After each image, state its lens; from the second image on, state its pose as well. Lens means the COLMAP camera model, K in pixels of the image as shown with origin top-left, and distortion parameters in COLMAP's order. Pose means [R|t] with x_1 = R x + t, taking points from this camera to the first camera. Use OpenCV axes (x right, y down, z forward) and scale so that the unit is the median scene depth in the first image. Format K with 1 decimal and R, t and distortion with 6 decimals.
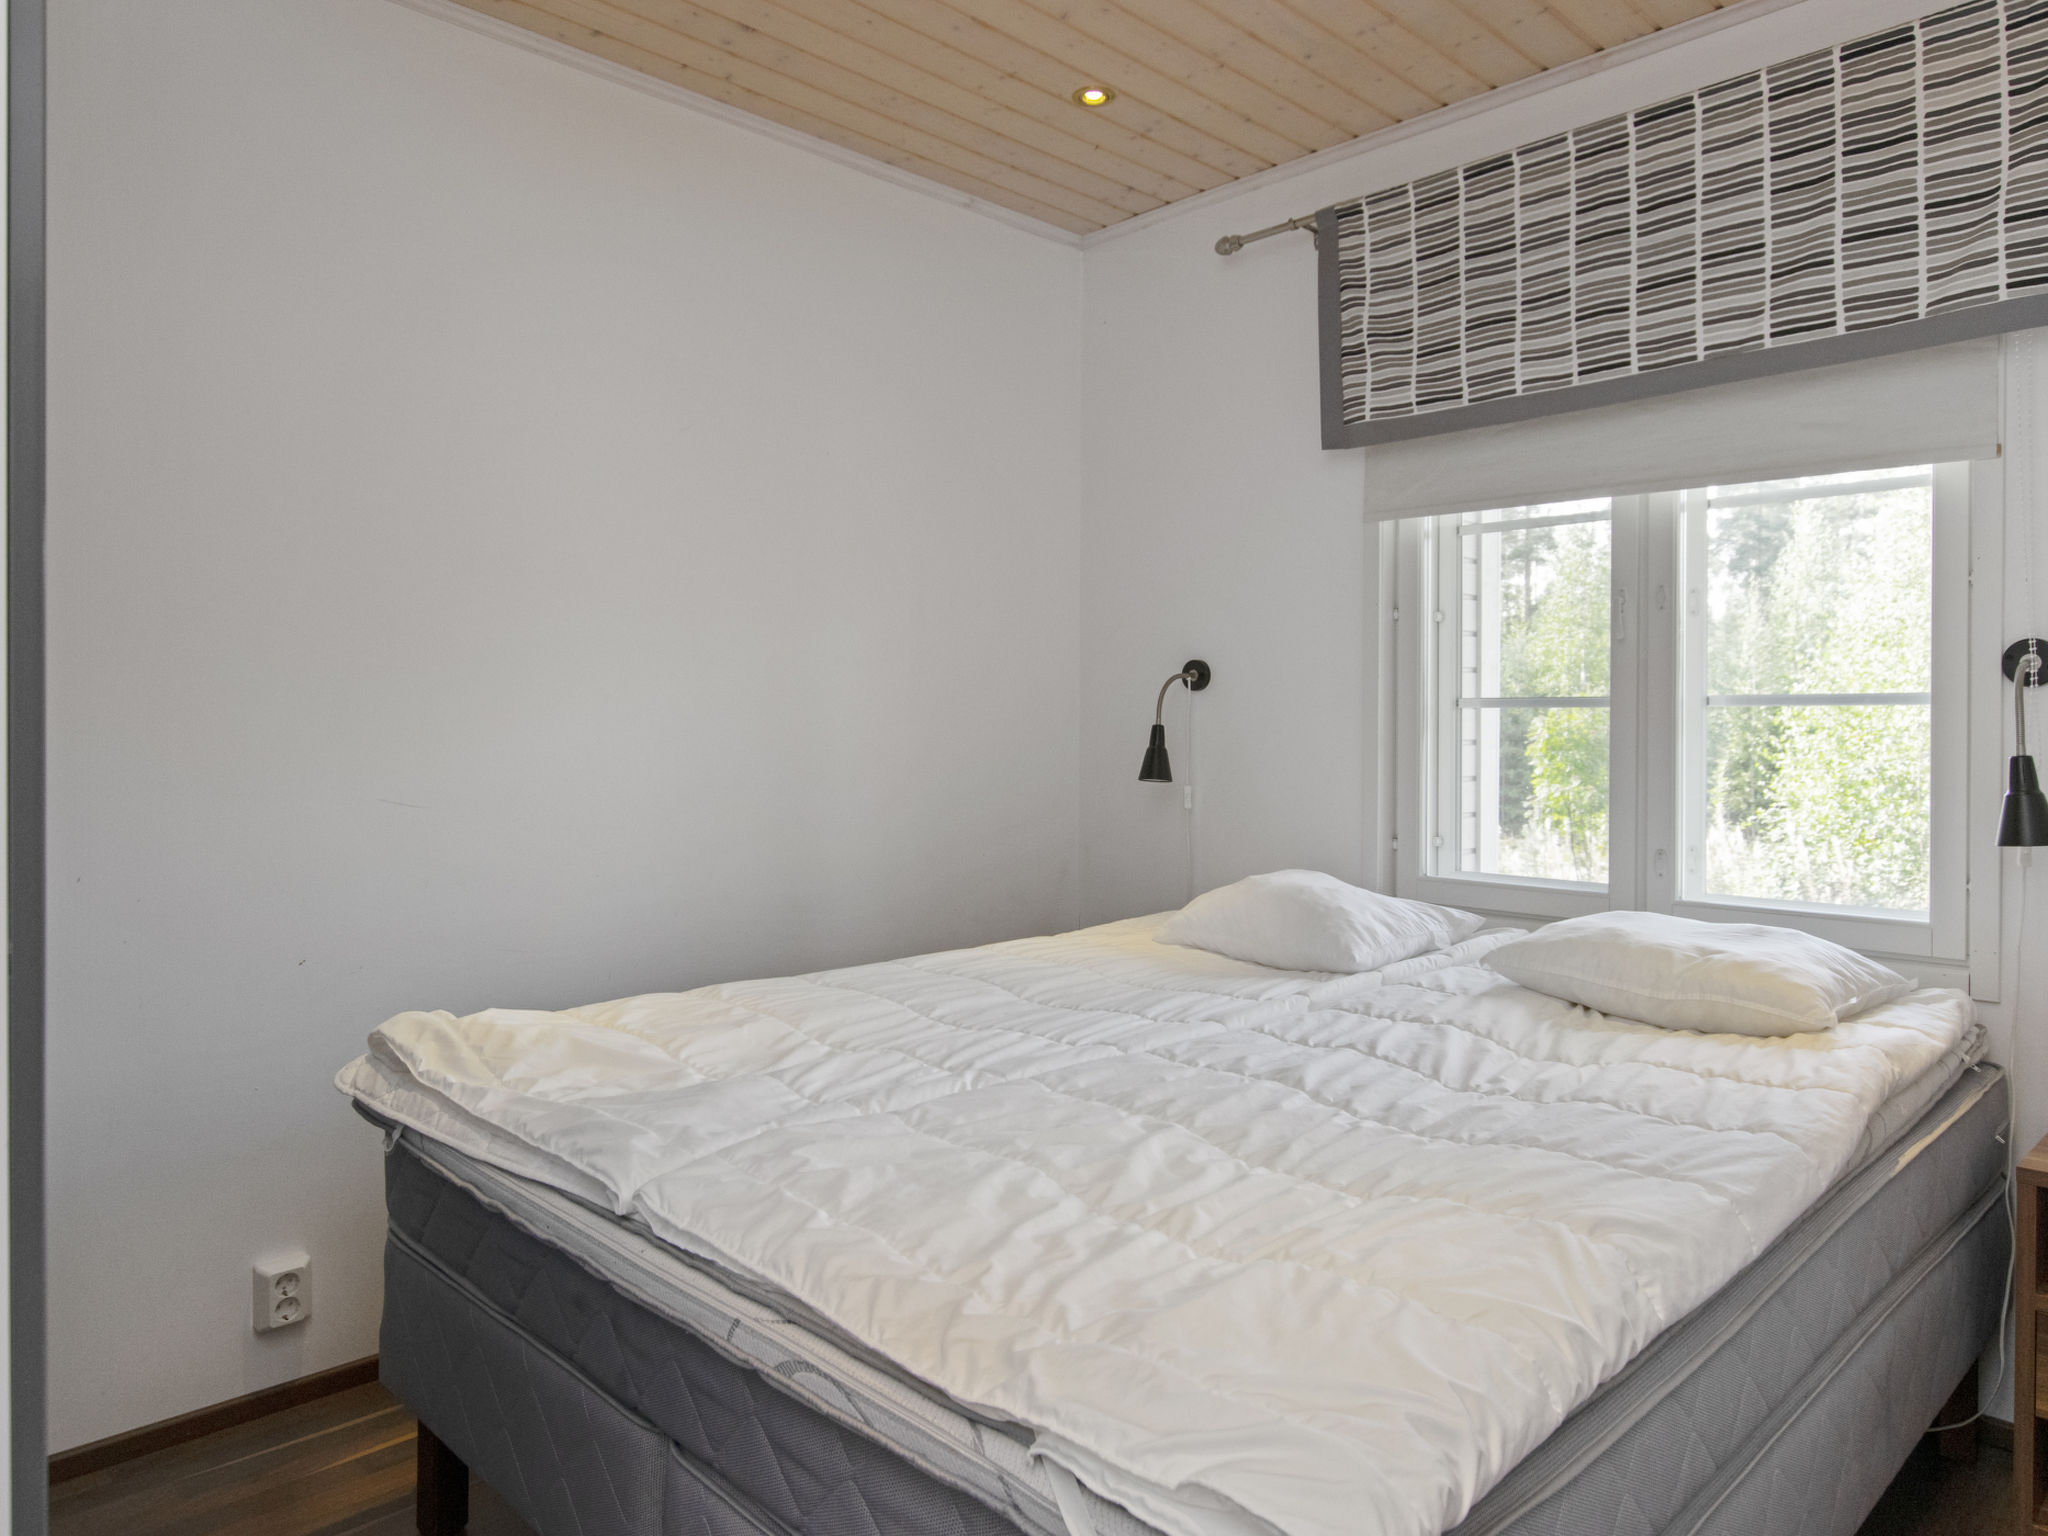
lens RADIAL K [[1316.0, 0, 1031.8], [0, 1316.0, 759.7], [0, 0, 1]] dist [0.000283, -0.003896]
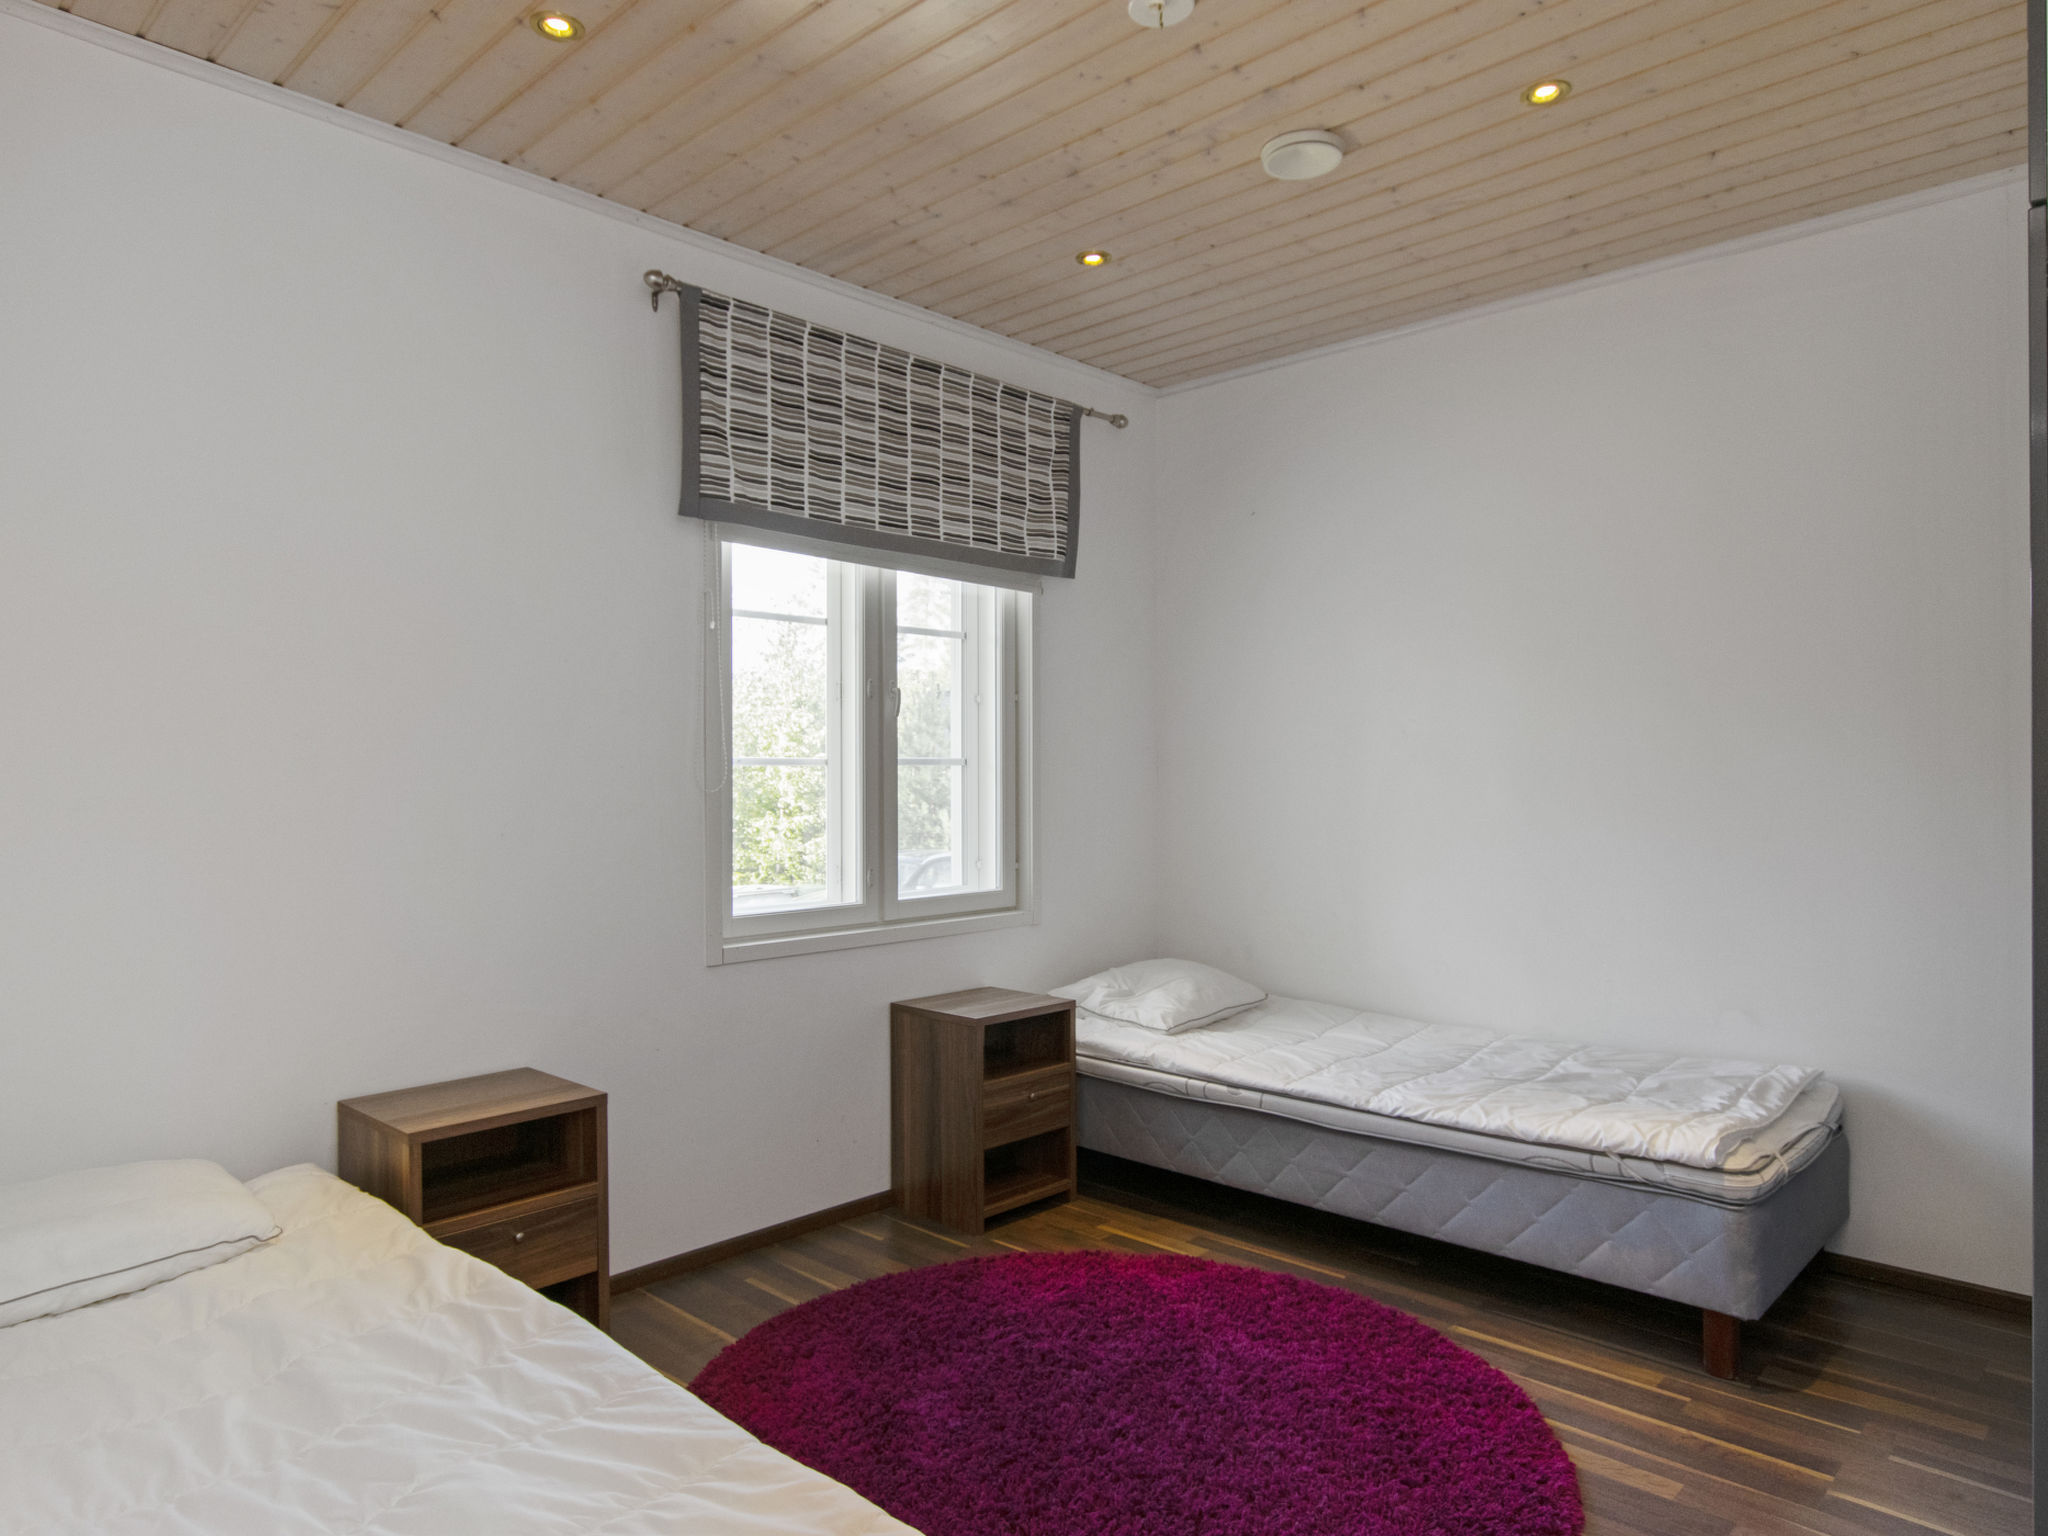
lens RADIAL K [[1214.4, 0, 1020.9], [0, 1214.4, 730.7], [0, 0, 1]] dist [0.000103, -0.002554]
pose [[-0.019780, 0.032794, 0.999266, -0.828627], [0.037643, 0.998778, -0.032033, -0.036677], [-0.999095, 0.036982, -0.020990, 0.898257]]
